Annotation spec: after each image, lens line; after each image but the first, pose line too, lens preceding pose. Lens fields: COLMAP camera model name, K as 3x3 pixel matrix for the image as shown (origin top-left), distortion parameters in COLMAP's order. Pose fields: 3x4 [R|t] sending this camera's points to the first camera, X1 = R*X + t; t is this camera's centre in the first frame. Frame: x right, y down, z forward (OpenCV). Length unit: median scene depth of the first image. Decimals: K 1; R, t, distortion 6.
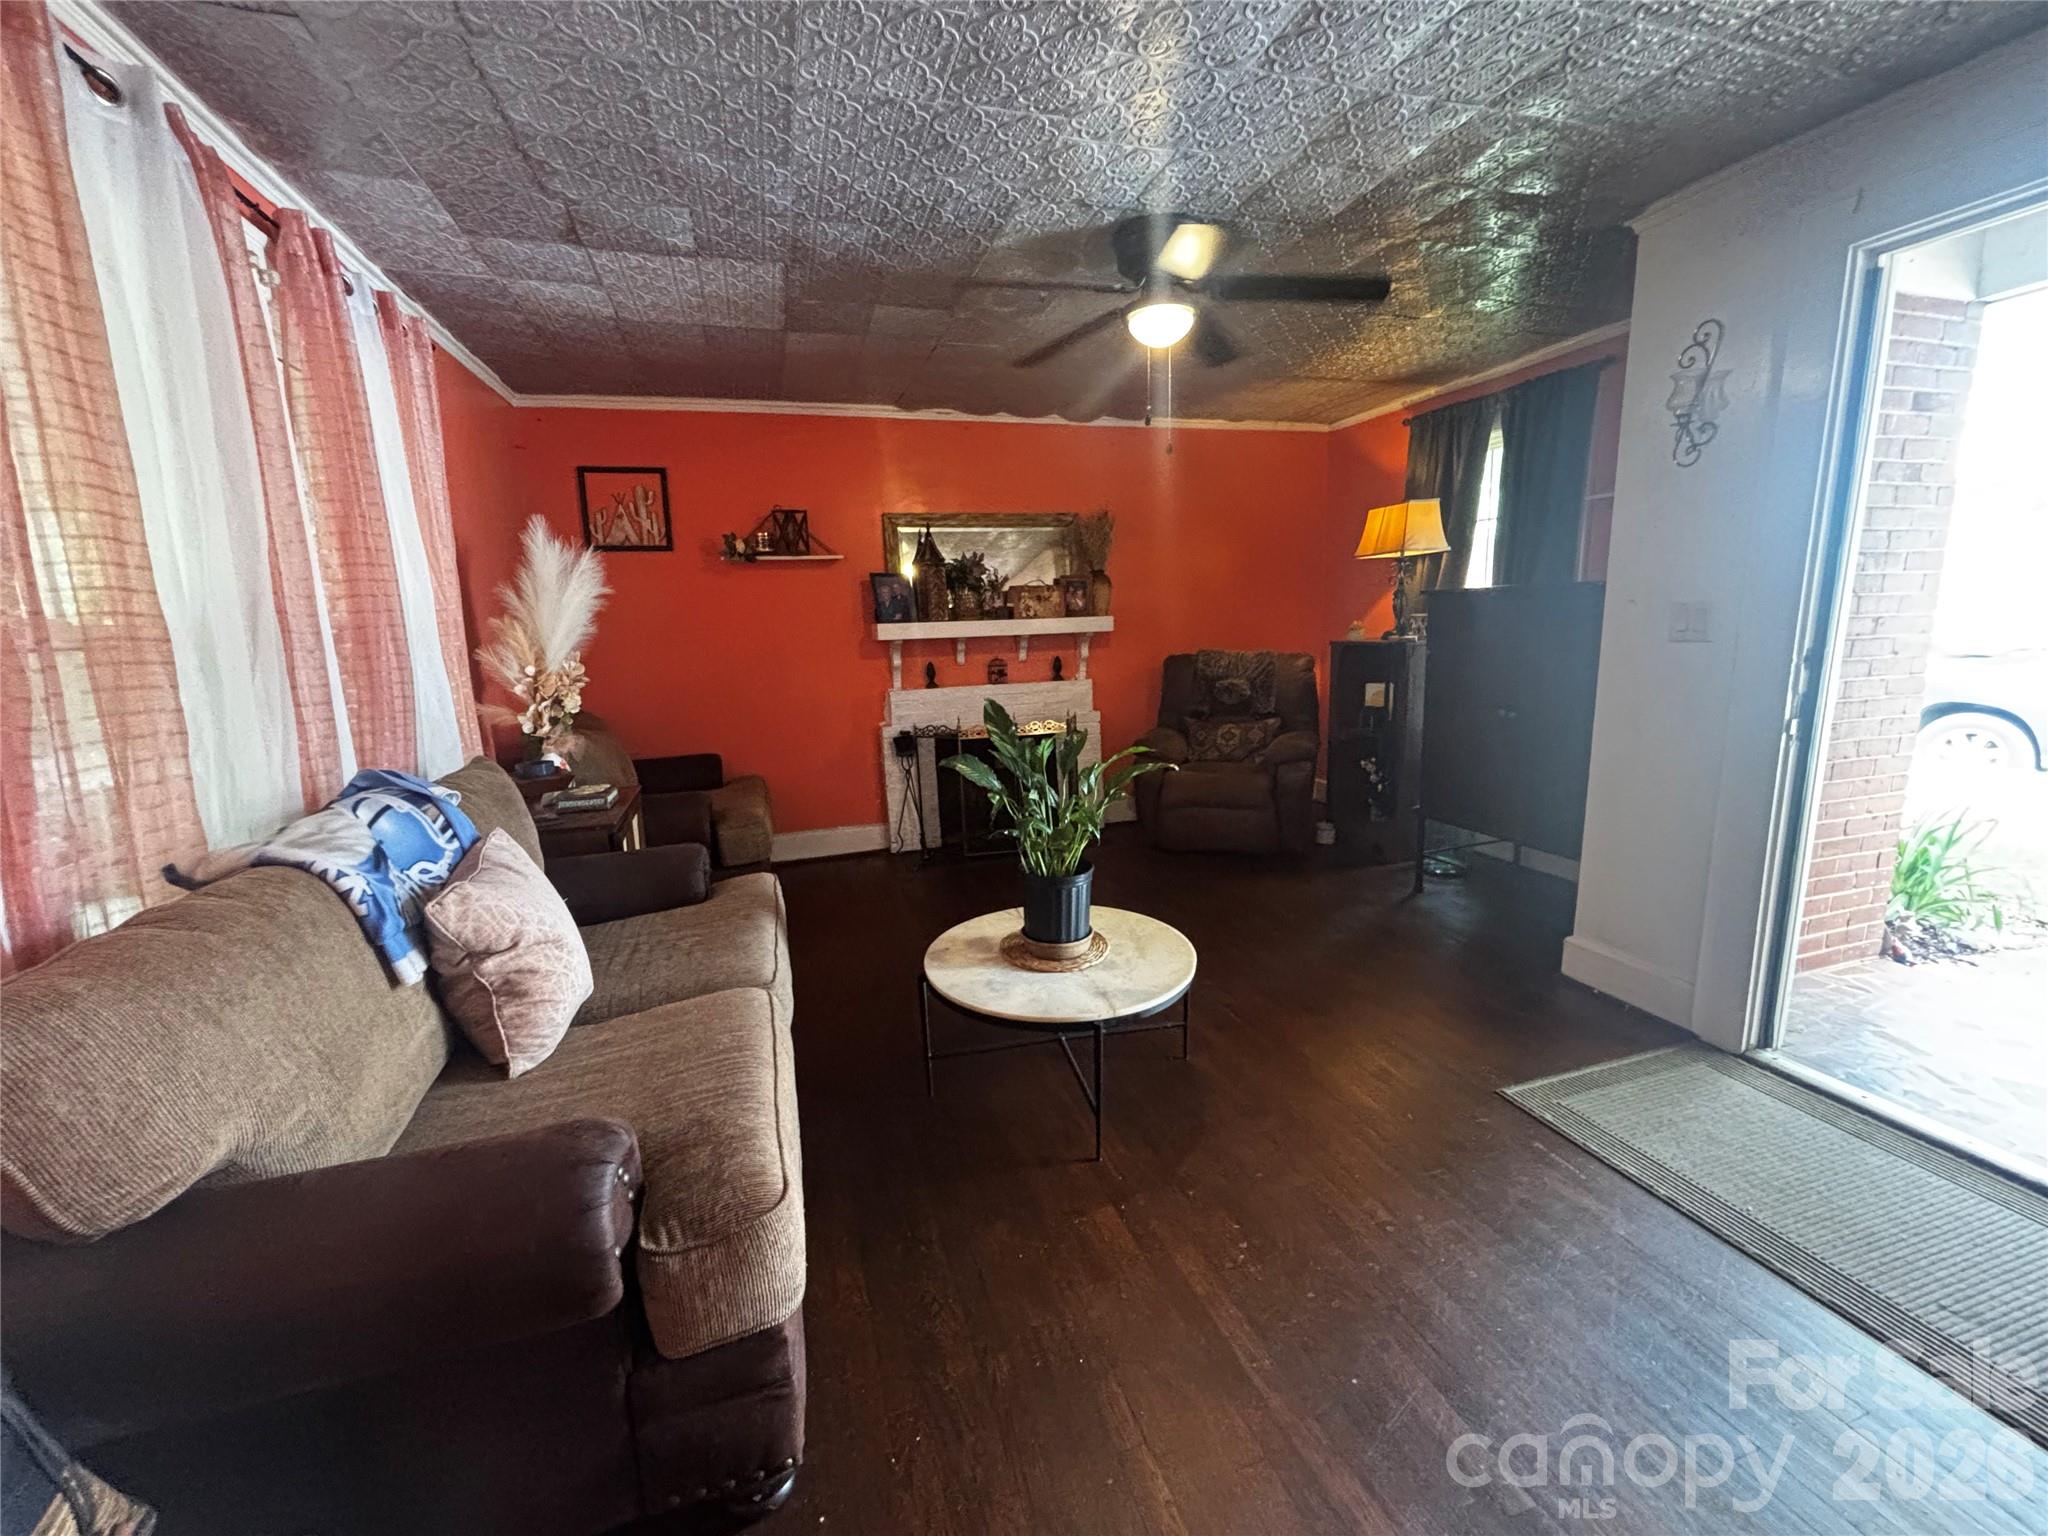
lens RADIAL K [[833.1, 0, 1024.0], [0, 833.1, 768.0], [0, 0, 1]] dist [0.000396, -0.000096]
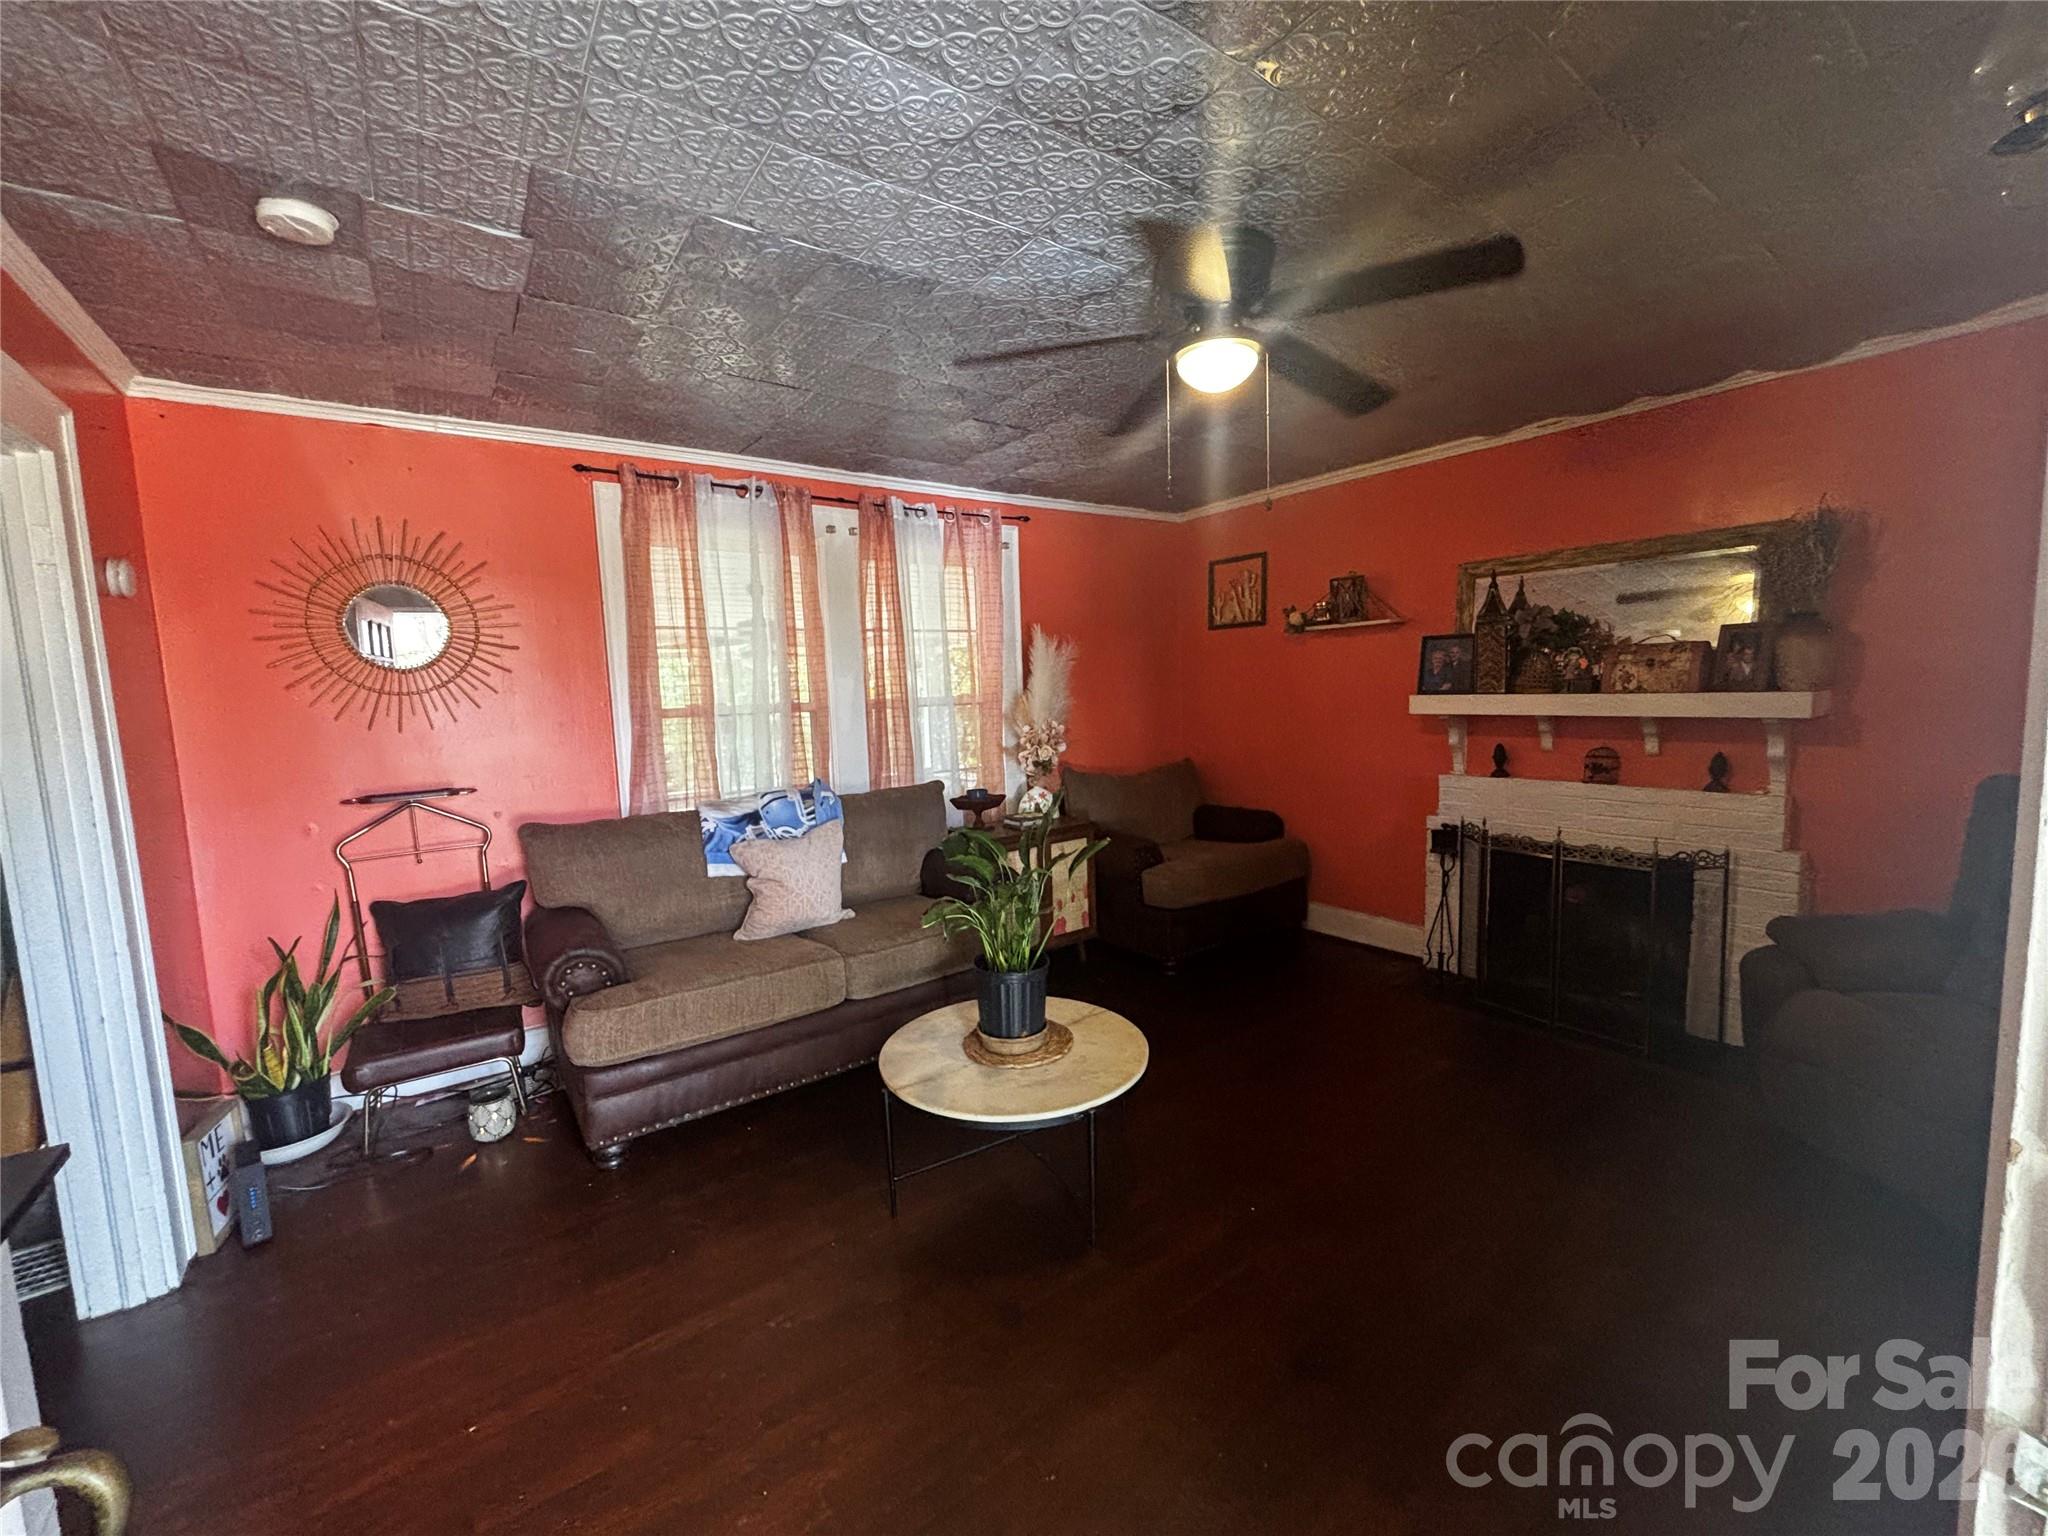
lens RADIAL K [[833.1, 0, 1024.0], [0, 833.1, 768.0], [0, 0, 1]] dist [0.000396, -0.000096]
pose [[0.320223, 0.113621, -0.940504, 0.490009], [-0.150587, 0.986264, 0.067877, -0.091833], [0.935297, 0.119892, 0.332934, 0.325685]]
